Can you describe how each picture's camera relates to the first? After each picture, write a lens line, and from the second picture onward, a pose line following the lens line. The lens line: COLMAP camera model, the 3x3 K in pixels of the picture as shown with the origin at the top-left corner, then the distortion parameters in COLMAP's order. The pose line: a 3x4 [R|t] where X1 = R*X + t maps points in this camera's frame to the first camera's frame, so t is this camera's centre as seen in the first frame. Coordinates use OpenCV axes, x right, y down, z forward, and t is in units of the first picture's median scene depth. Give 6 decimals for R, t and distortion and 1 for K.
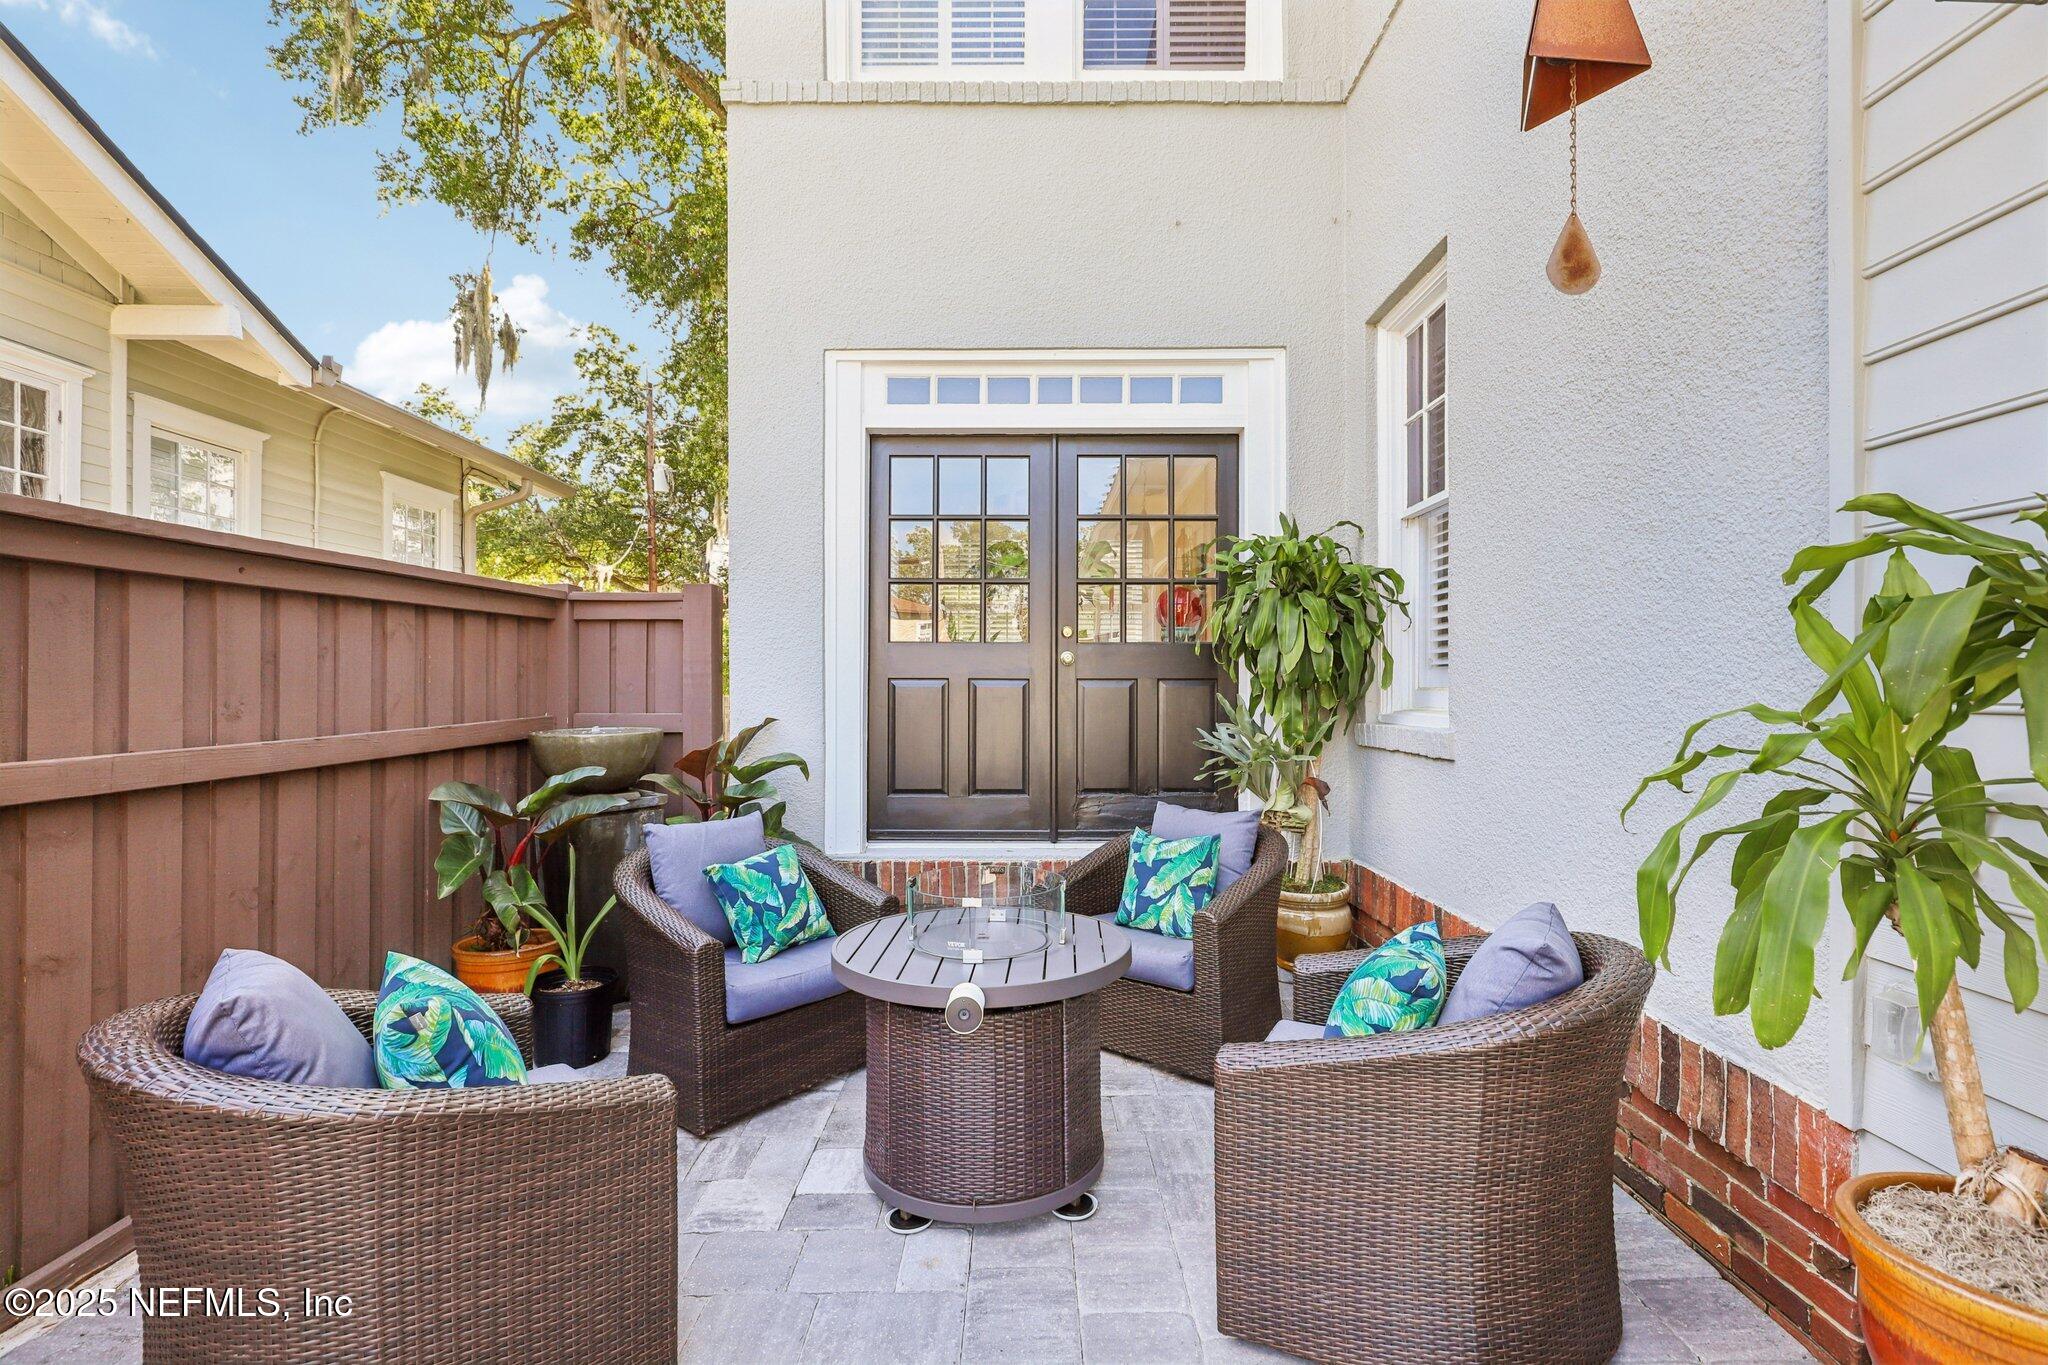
lens RADIAL K [[934.8, 0, 1023.9], [0, 934.8, 680.1], [0, 0, 1]] dist [-0.000288, 0.000315]
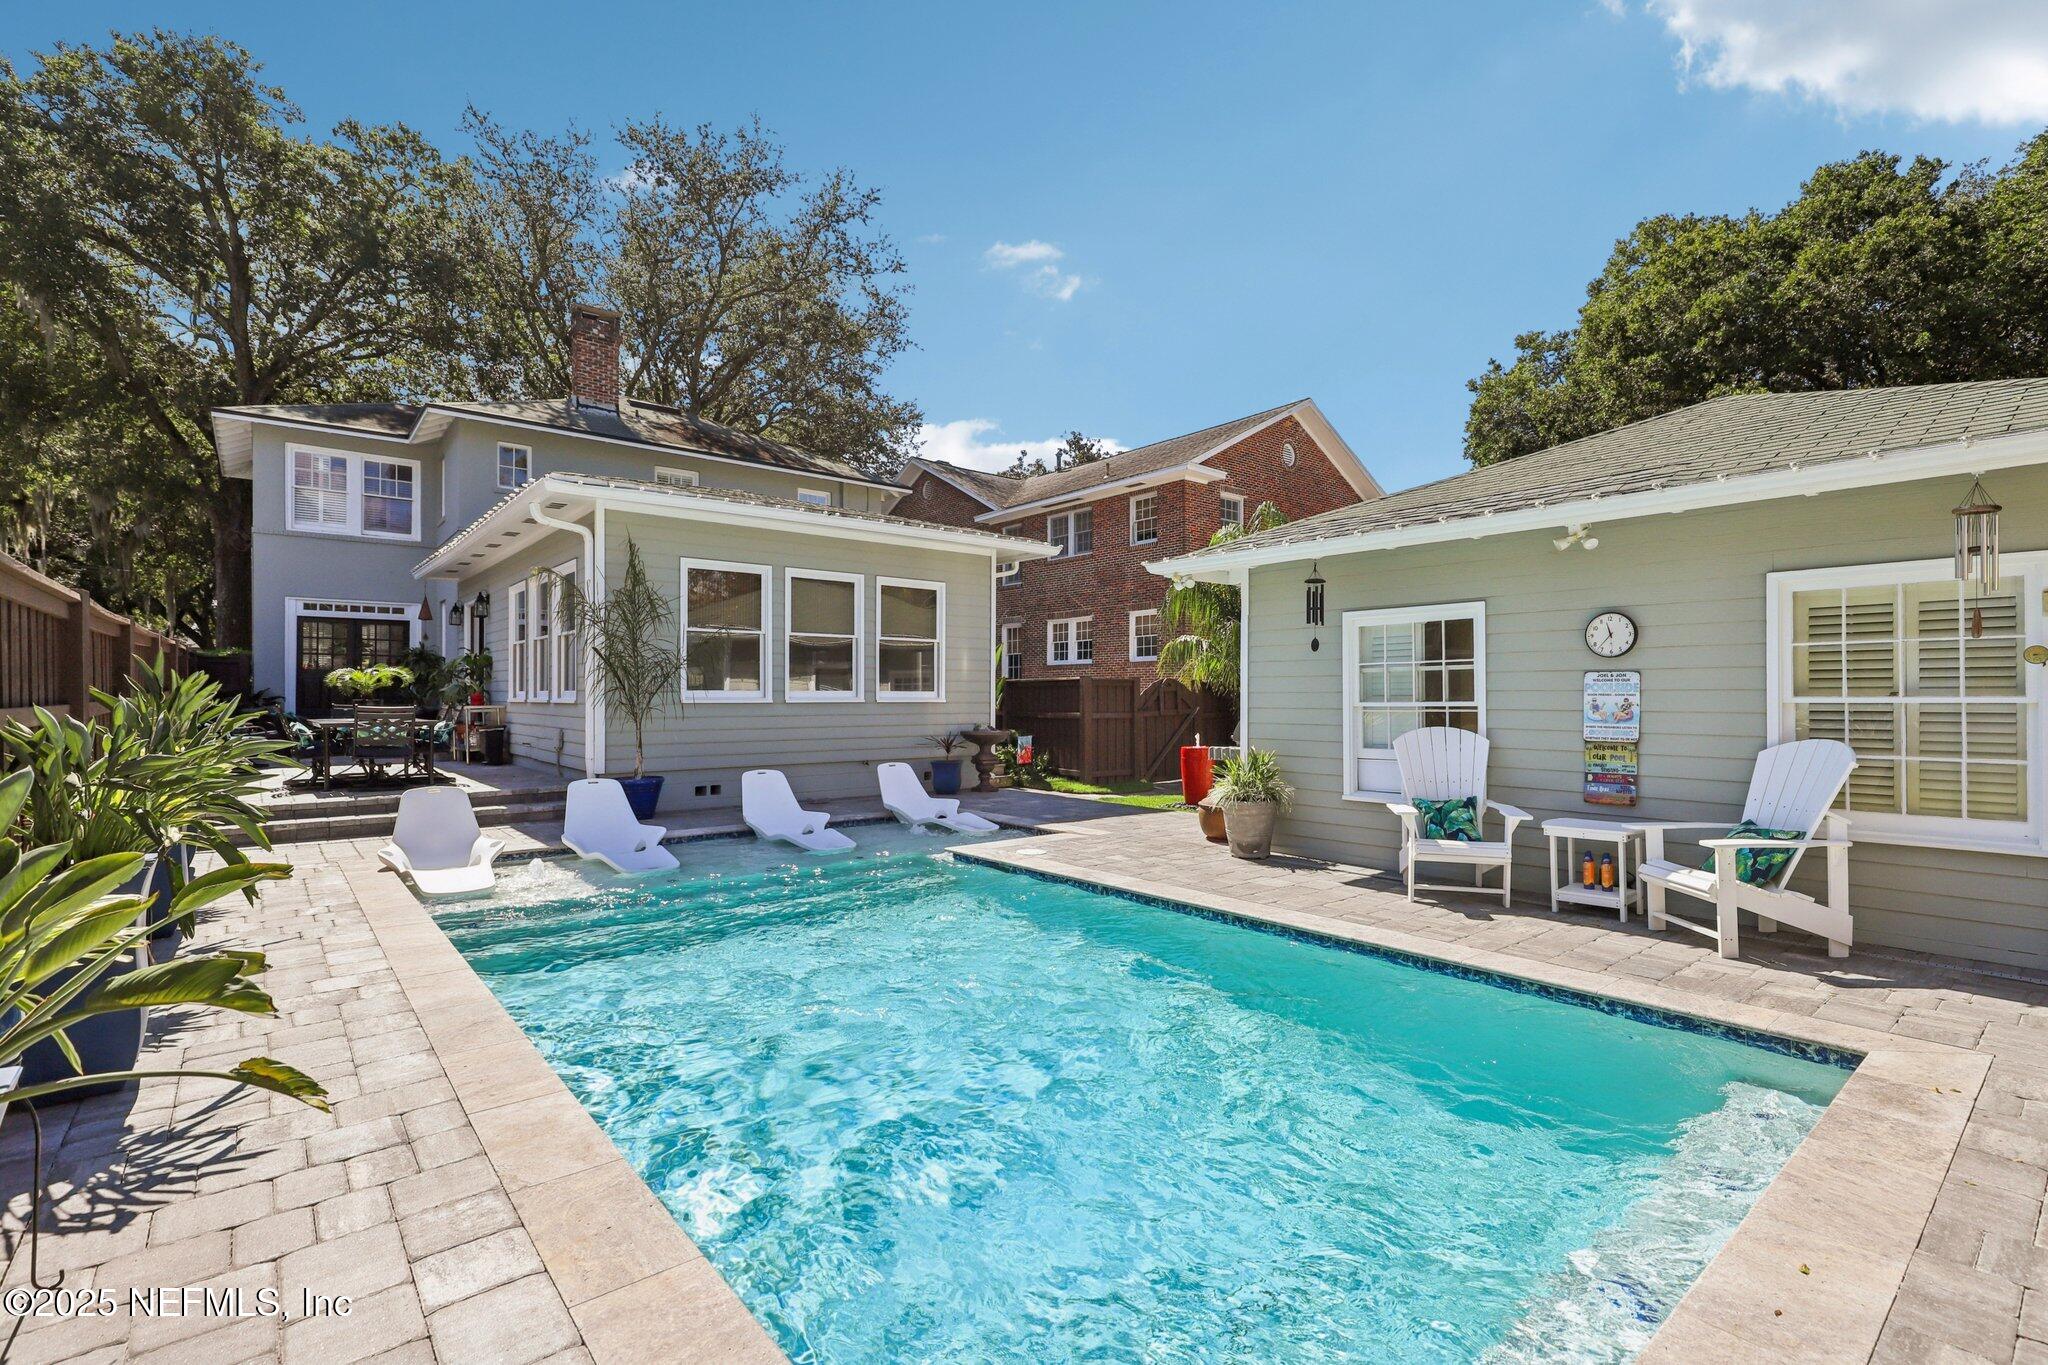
lens RADIAL K [[934.8, 0, 1061.5], [0, 934.8, 692.2], [0, 0, 1]] dist [-0.000288, 0.000315]
pose [[0.756396, 0.007729, 0.654068, -0.309271], [-0.005081, 0.999969, -0.005940, 0.070717], [-0.654094, 0.001170, 0.756412, -4.232426]]
